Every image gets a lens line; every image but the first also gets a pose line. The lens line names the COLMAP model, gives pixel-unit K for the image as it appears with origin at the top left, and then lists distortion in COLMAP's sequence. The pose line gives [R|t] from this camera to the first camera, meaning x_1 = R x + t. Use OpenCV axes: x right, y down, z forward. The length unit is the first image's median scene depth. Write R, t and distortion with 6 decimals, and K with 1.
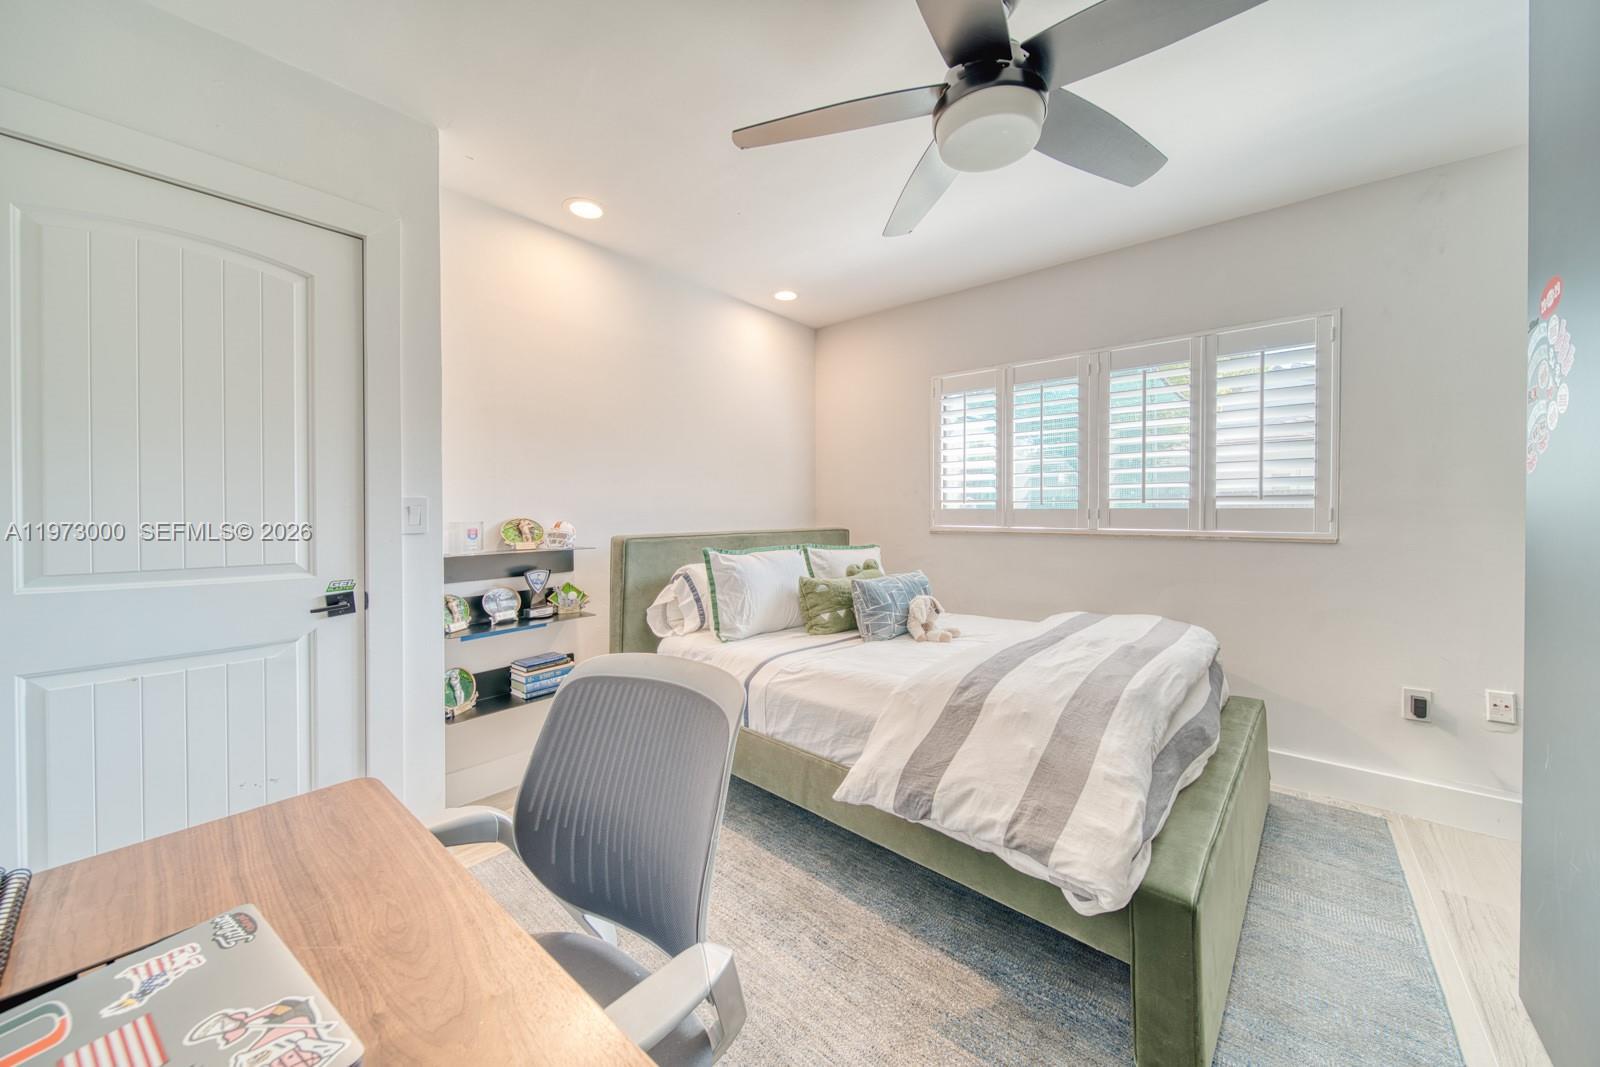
lens RADIAL K [[574.2, 0, 807.4], [0, 574.2, 529.4], [0, 0, 1]] dist [-0.001502, -0.000598]
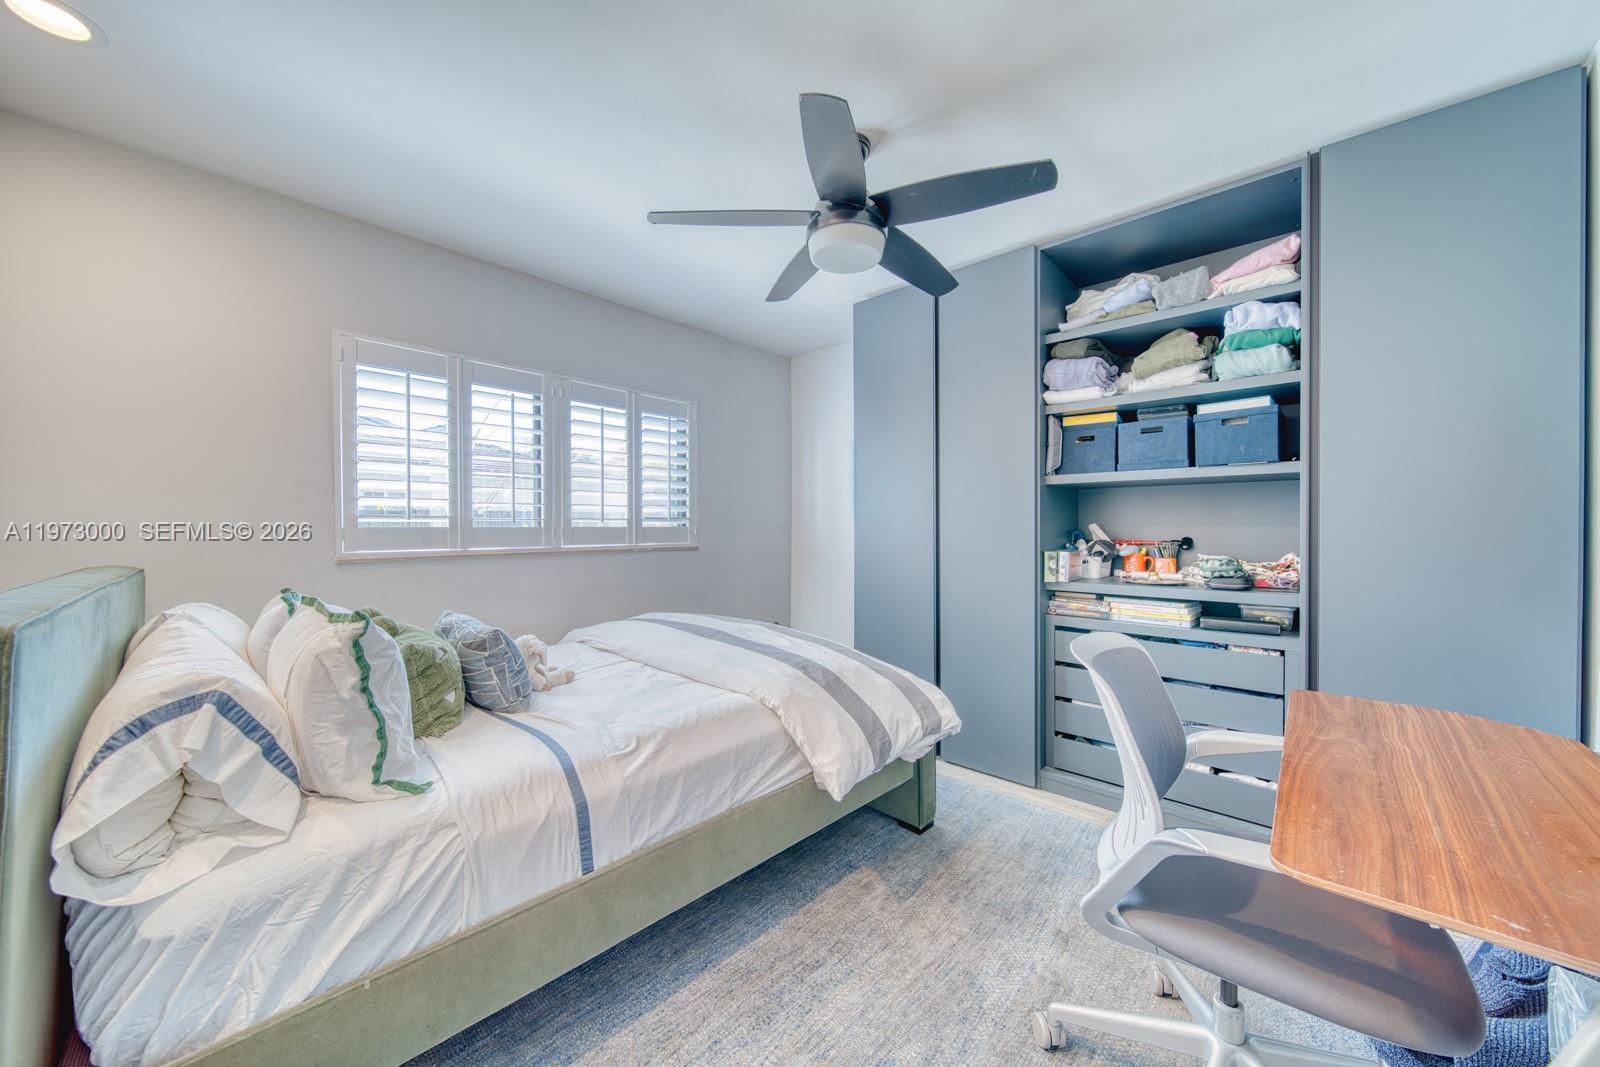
lens RADIAL K [[574.2, 0, 808.0], [0, 574.2, 527.0], [0, 0, 1]] dist [-0.001502, -0.000598]
pose [[0.017891, -0.000914, 0.999840, -0.591376], [0.032094, 0.999485, 0.000340, -0.025154], [-0.999325, 0.032083, 0.017911, 0.589423]]
